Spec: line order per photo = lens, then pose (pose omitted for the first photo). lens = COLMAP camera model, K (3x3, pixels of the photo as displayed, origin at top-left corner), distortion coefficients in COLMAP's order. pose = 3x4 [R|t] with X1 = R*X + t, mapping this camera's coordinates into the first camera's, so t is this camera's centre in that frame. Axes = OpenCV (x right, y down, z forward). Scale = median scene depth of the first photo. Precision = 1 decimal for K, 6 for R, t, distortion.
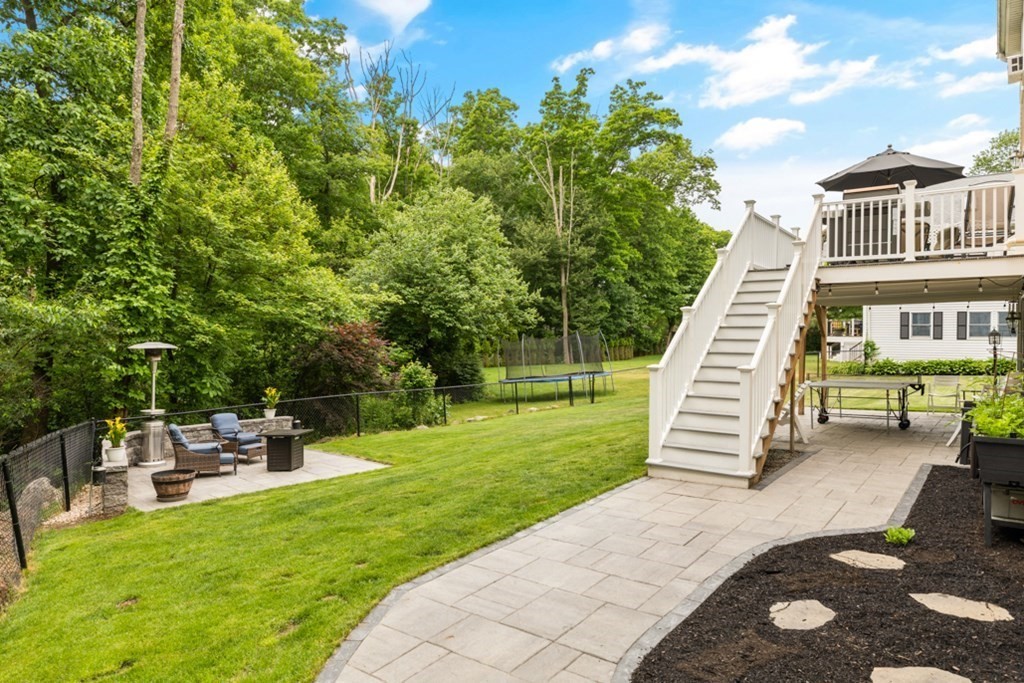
lens RADIAL K [[642.9, 0, 510.3], [0, 642.9, 338.6], [0, 0, 1]] dist [0.005632, 0.003541]
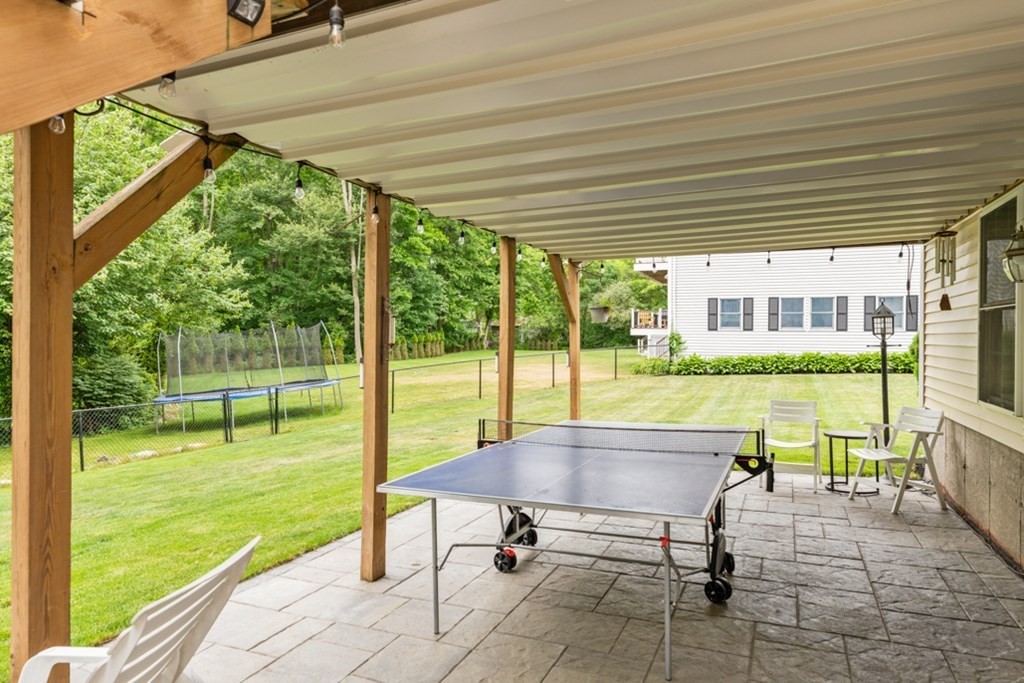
lens RADIAL K [[642.9, 0, 512.3], [0, 642.9, 341.3], [0, 0, 1]] dist [0.005632, 0.003541]
pose [[0.969261, -0.008963, 0.245872, 0.077855], [0.006199, 0.999909, 0.012013, 0.001369], [-0.245957, -0.010120, 0.969228, 0.128716]]
